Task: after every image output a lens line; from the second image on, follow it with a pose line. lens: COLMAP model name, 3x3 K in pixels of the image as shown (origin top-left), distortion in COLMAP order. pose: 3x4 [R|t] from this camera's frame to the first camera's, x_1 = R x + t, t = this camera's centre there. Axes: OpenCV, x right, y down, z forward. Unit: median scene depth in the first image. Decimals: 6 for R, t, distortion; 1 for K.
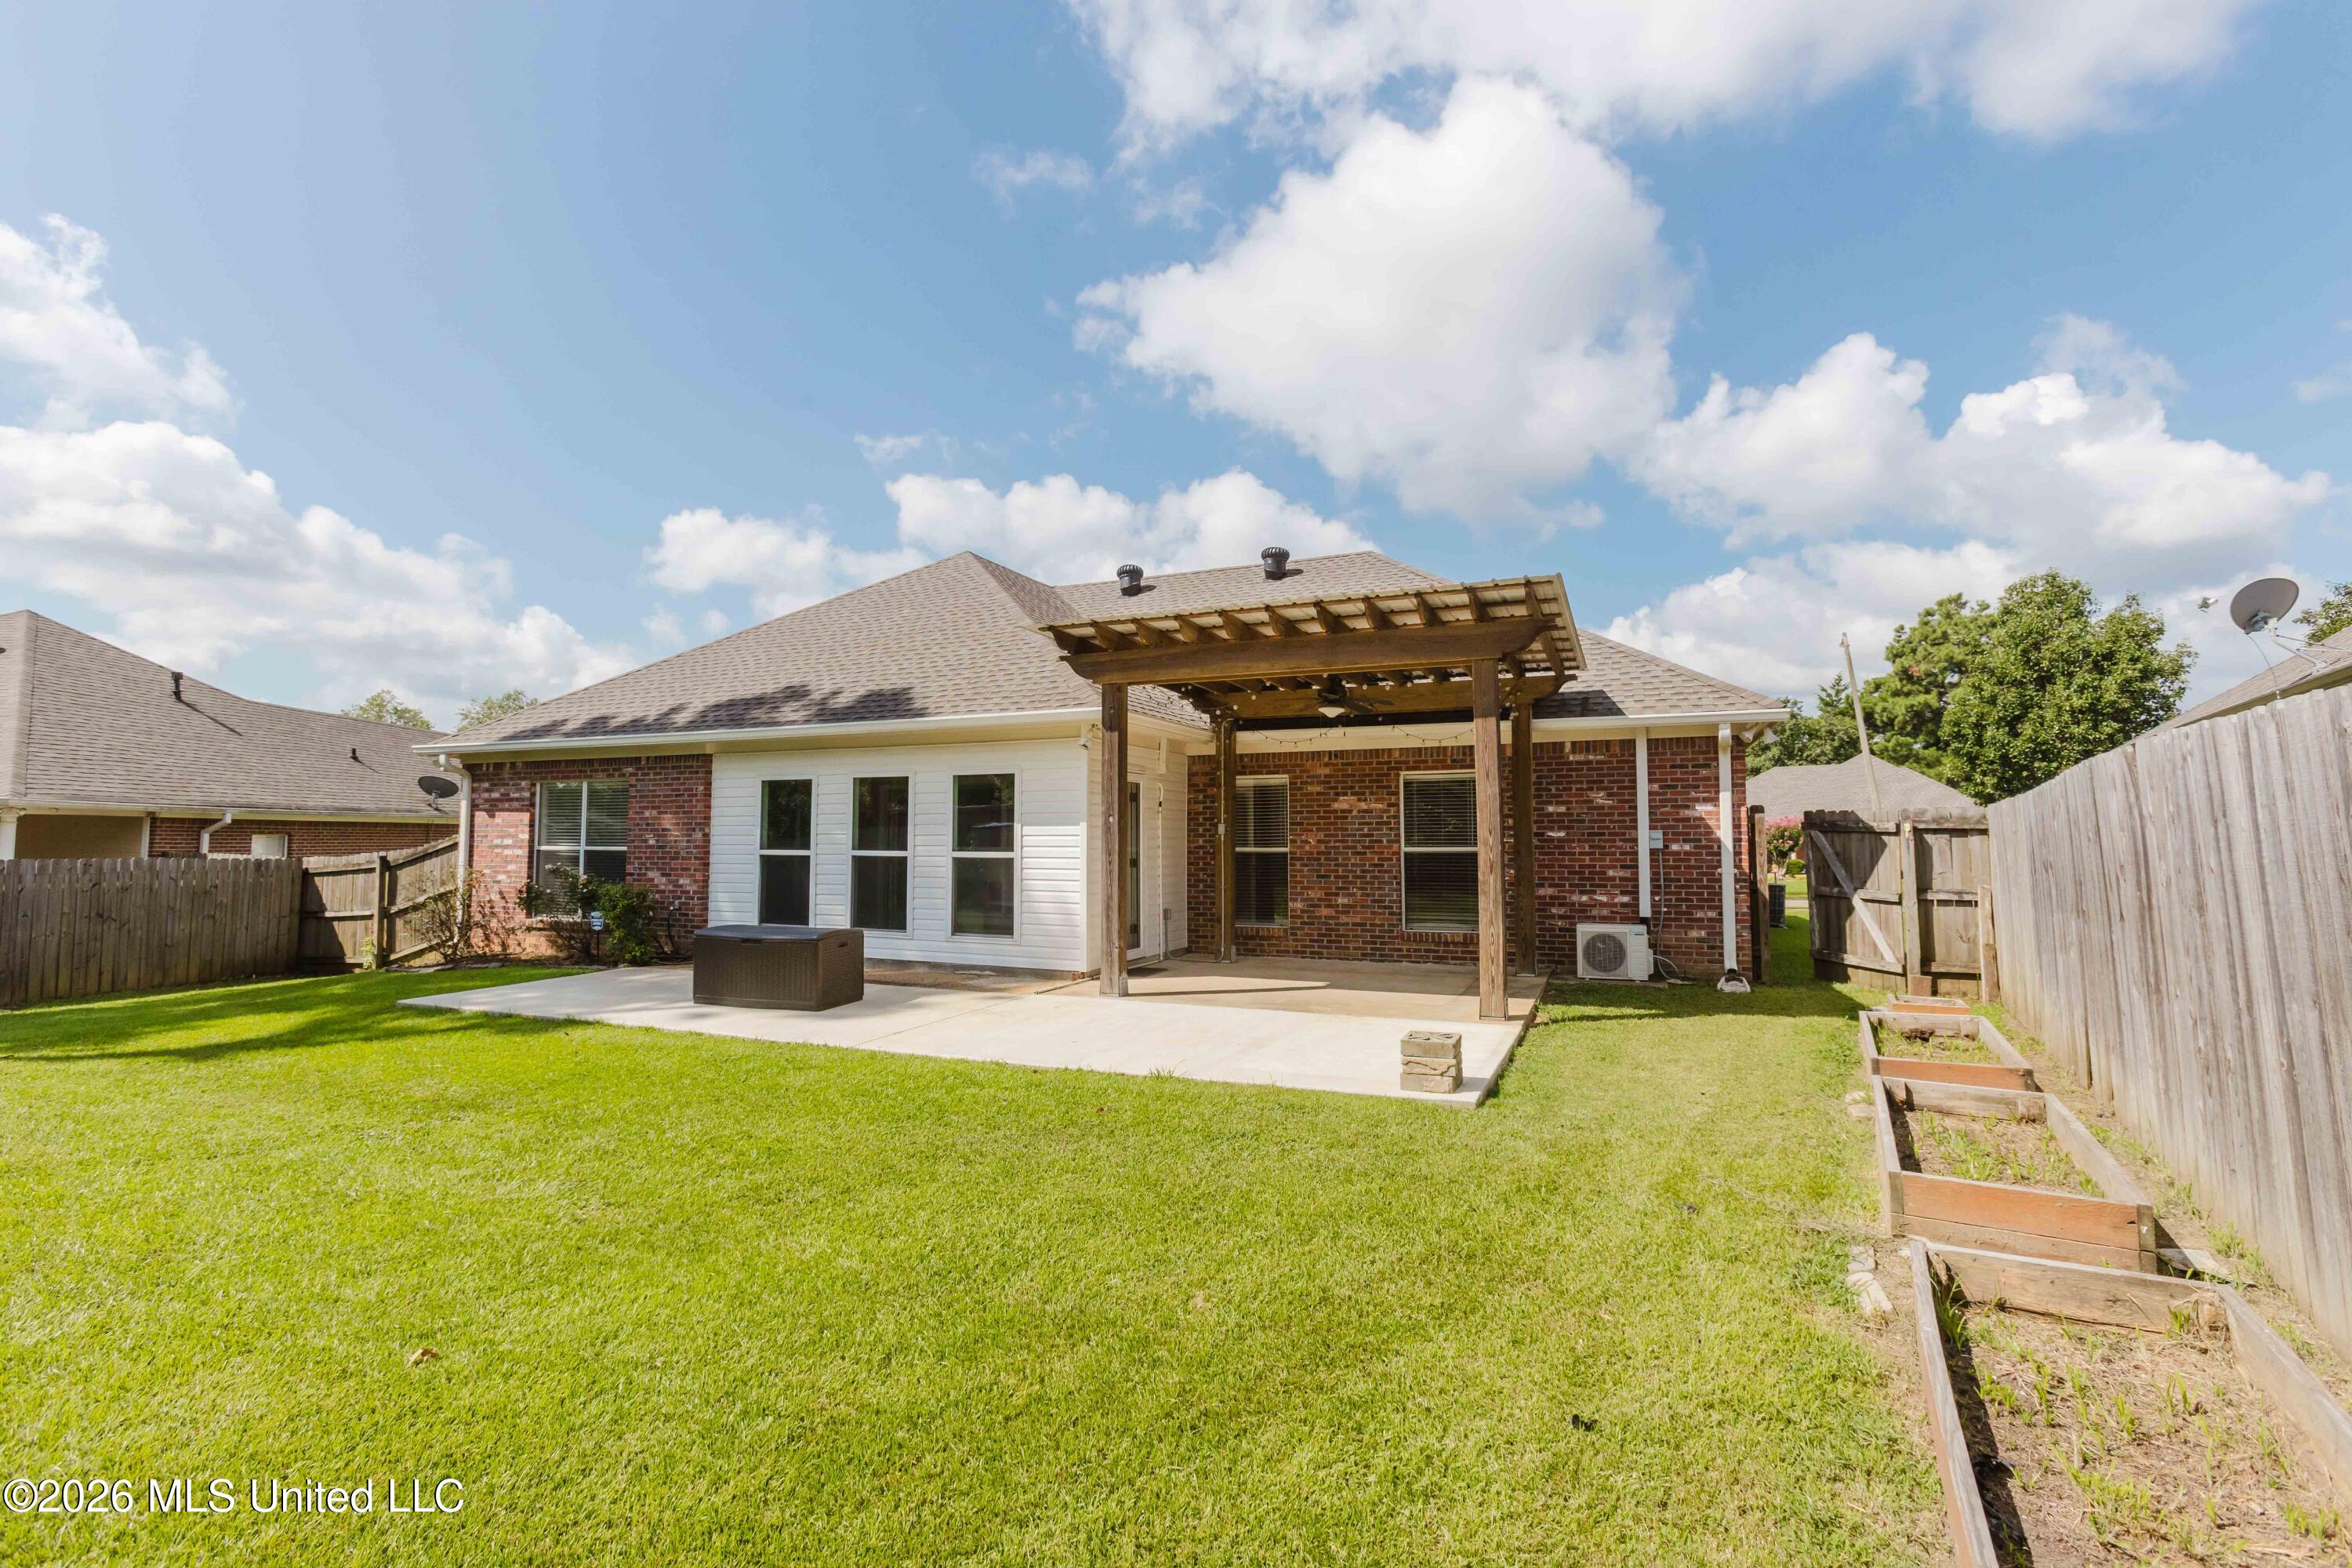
lens RADIAL K [[1056.3, 0, 1164.6], [0, 1056.3, 771.4], [0, 0, 1]] dist [-0.023092, 0.012641]
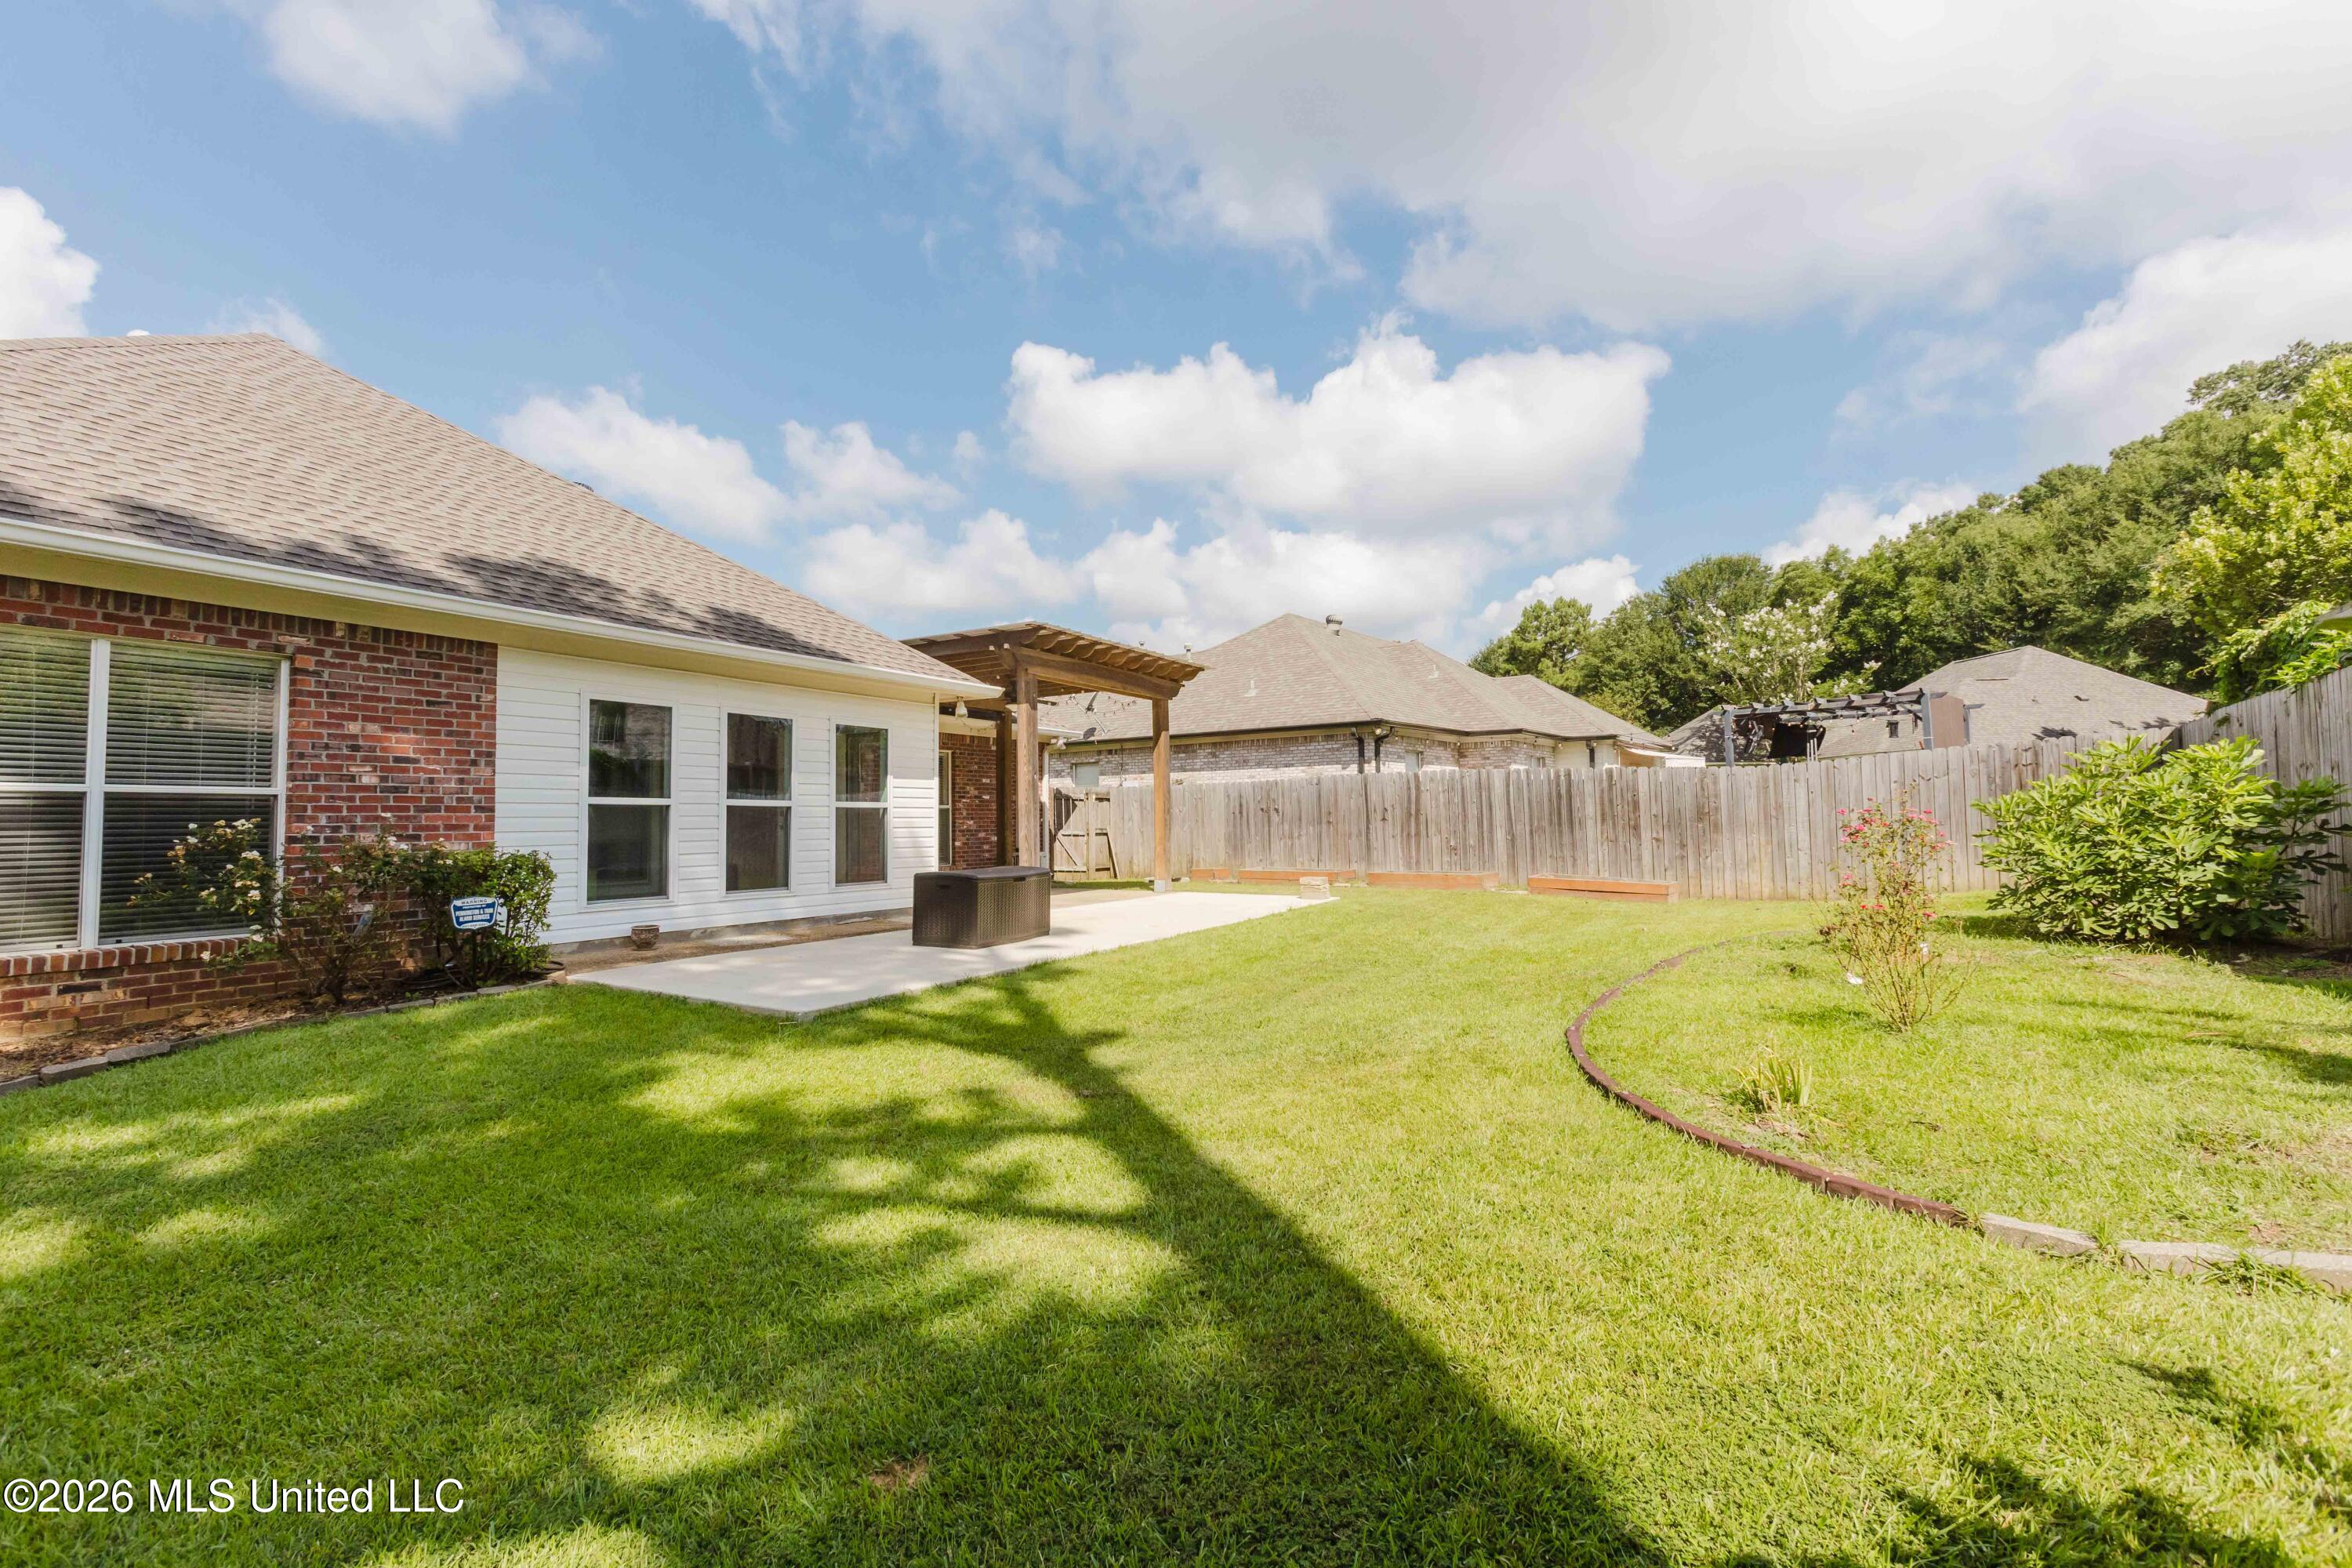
lens RADIAL K [[1056.3, 0, 1164.6], [0, 1056.3, 771.4], [0, 0, 1]] dist [-0.023092, 0.012641]
pose [[0.065618, 0.043147, 0.996912, -1.072585], [-0.066776, 0.997015, -0.038756, 0.059462], [-0.995608, -0.064027, 0.068304, 0.576464]]
